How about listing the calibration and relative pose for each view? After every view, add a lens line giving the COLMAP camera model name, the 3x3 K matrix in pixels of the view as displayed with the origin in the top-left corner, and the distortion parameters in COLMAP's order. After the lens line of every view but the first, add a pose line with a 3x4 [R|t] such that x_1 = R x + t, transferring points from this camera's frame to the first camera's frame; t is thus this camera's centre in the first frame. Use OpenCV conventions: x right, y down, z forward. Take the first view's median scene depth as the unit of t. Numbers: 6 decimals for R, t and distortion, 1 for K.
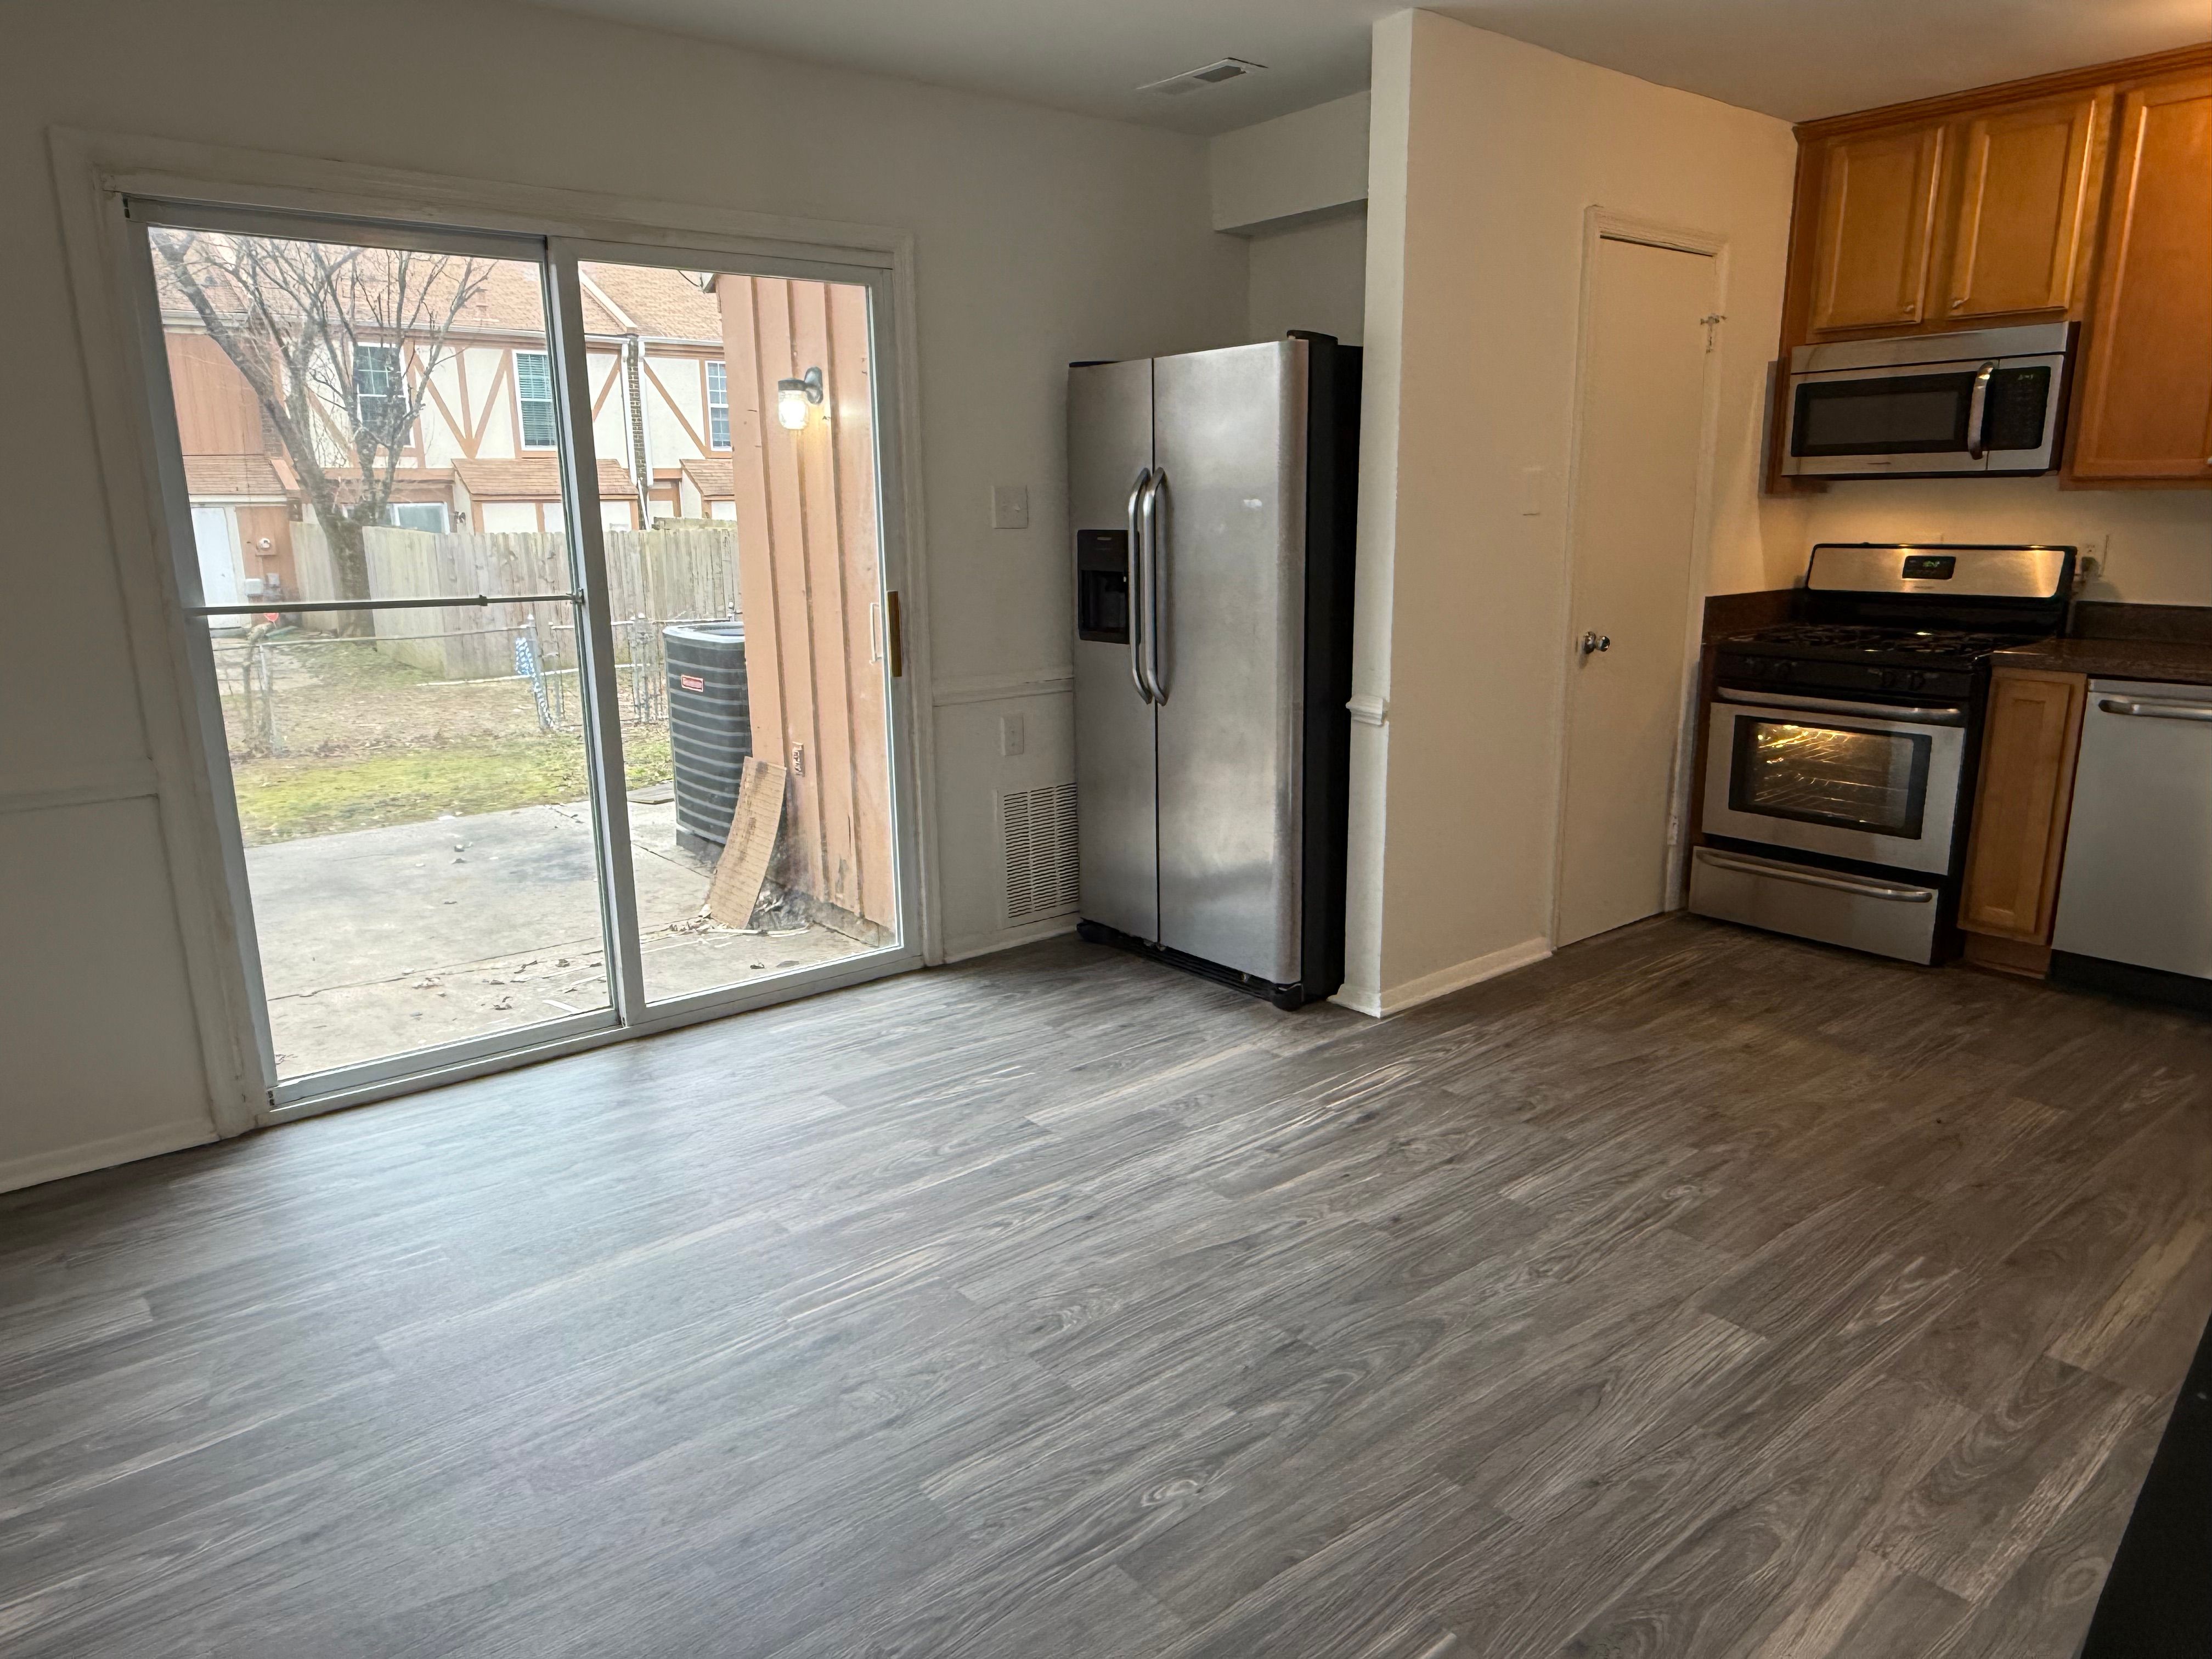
lens RADIAL K [[1442.5, 0, 1108.1], [0, 1442.5, 823.8], [0, 0, 1]] dist [0.009544, 0.001046]
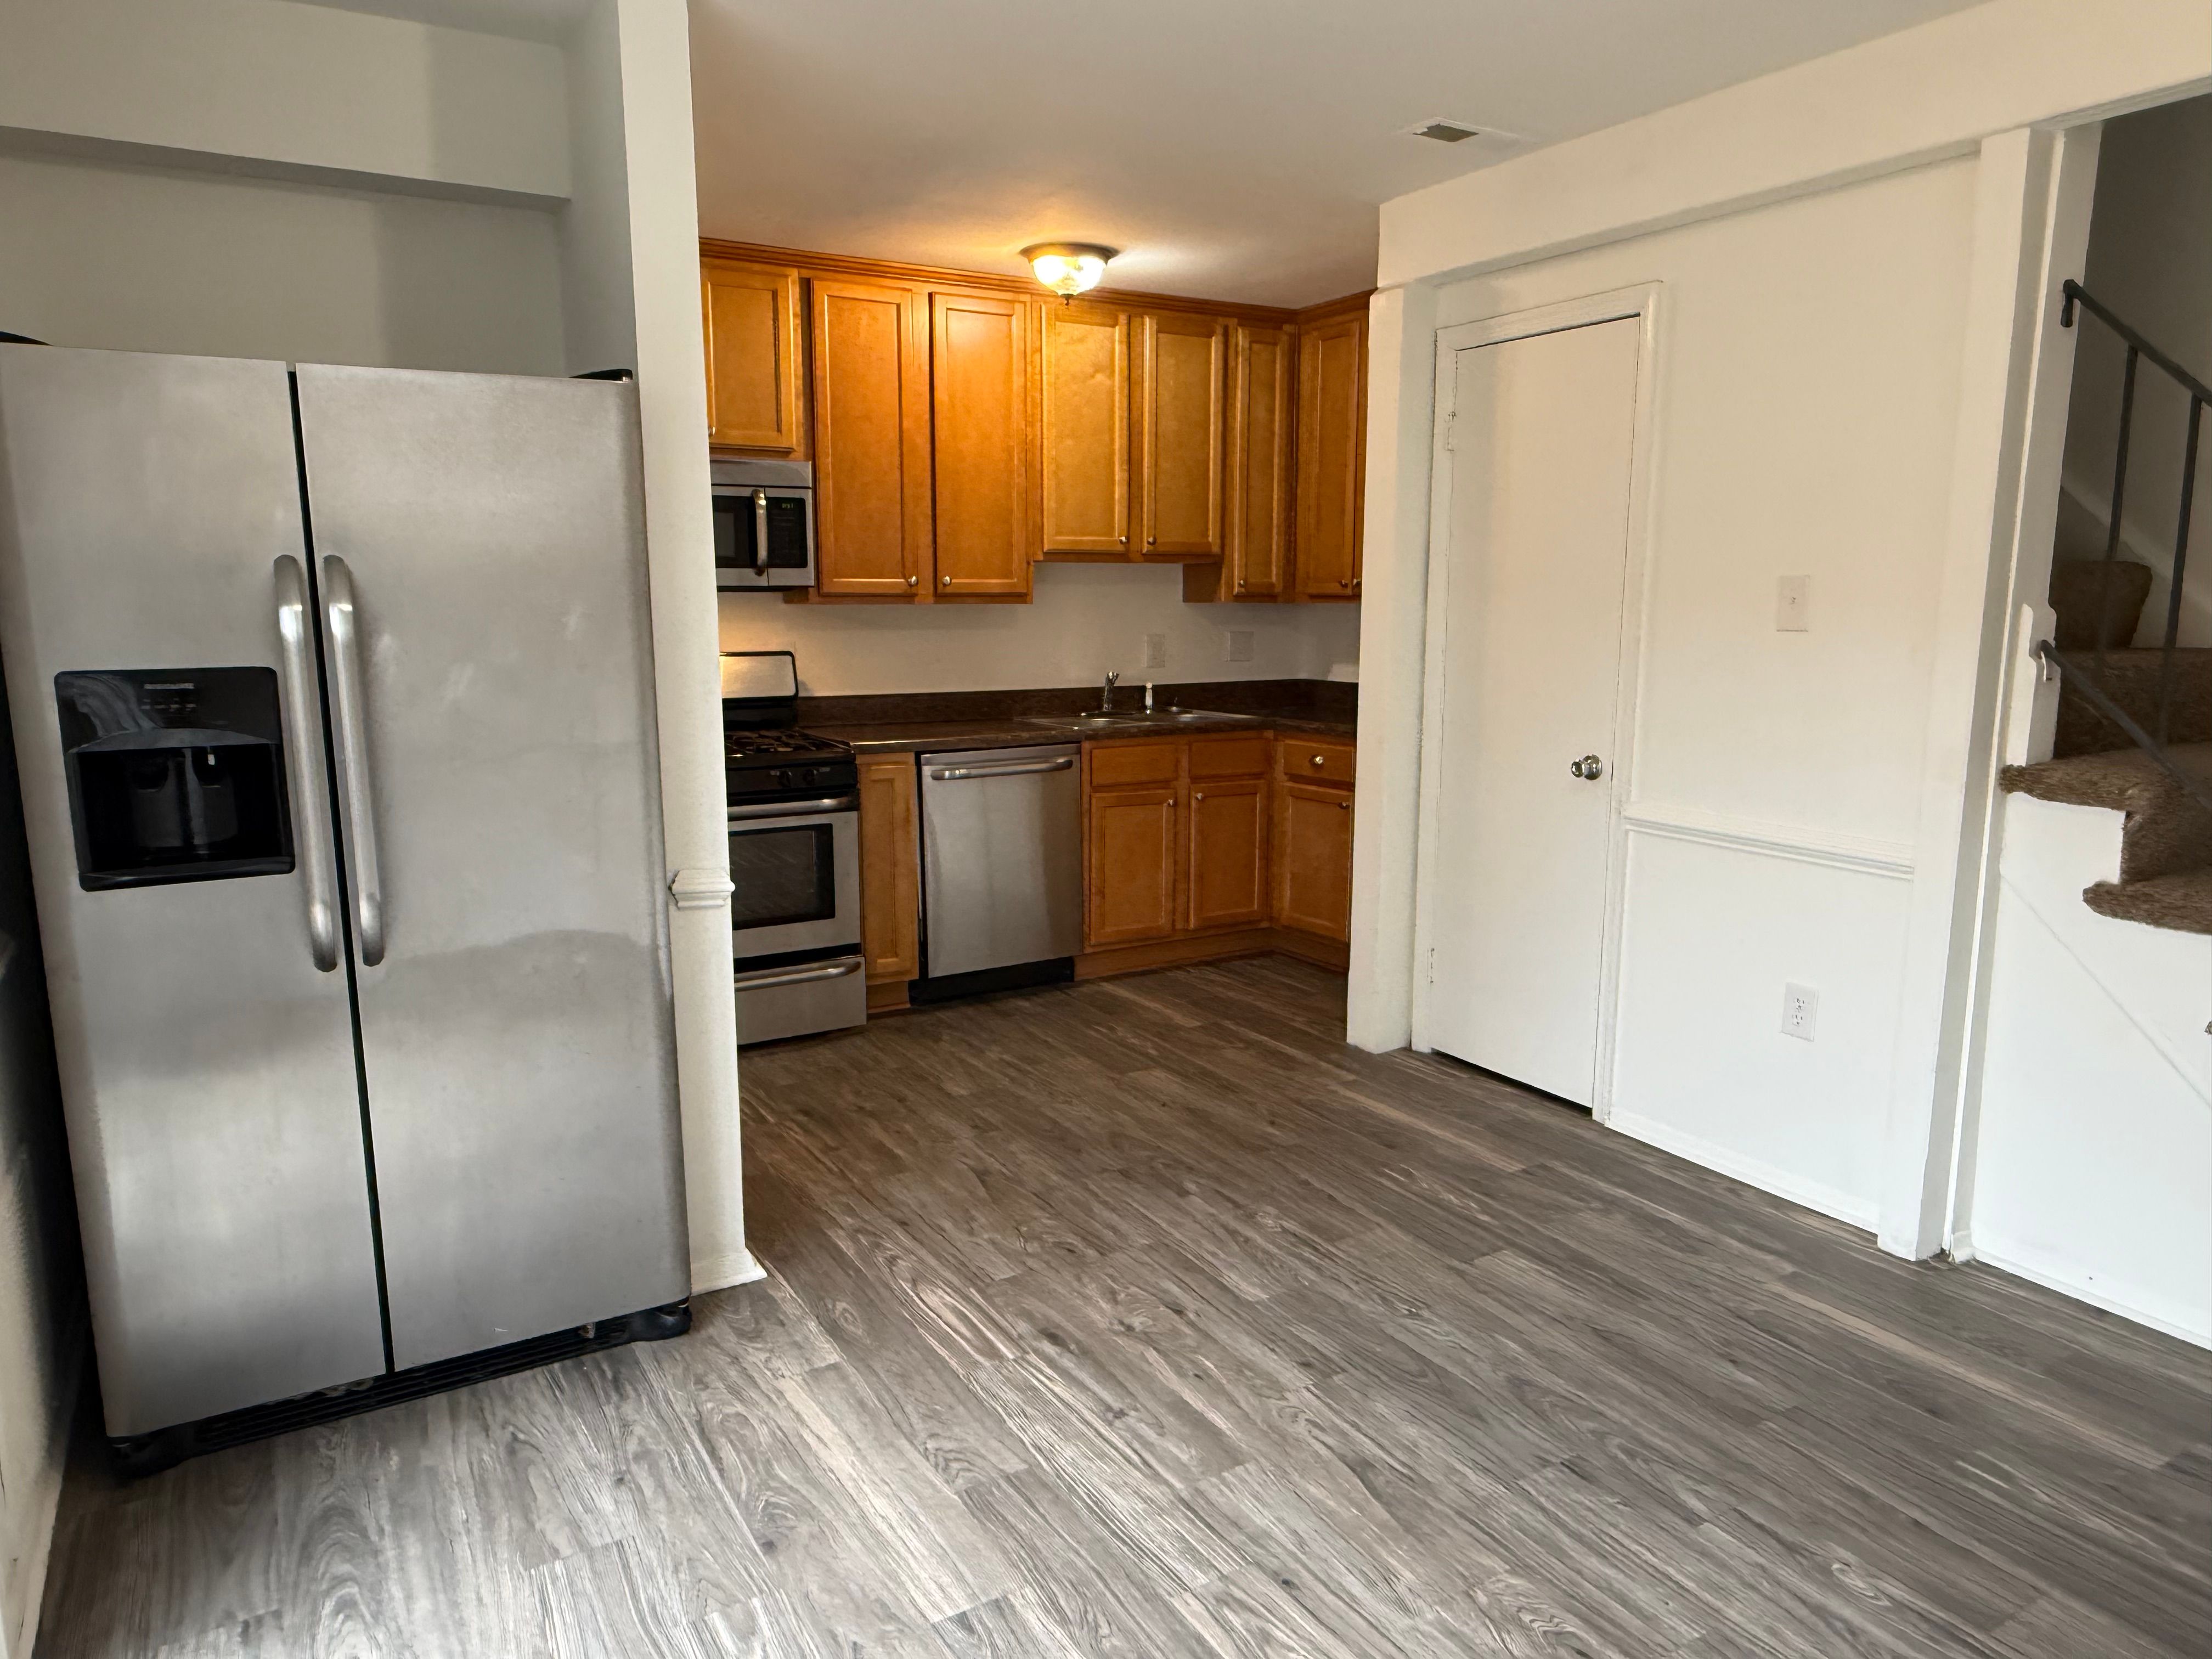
lens RADIAL K [[1442.5, 0, 1094.0], [0, 1442.5, 816.6], [0, 0, 1]] dist [0.009544, 0.001046]
pose [[0.157631, -0.141654, 0.977285, -0.595224], [0.216789, 0.970479, 0.105701, -0.174441], [-0.963408, 0.195203, 0.183686, 0.763756]]
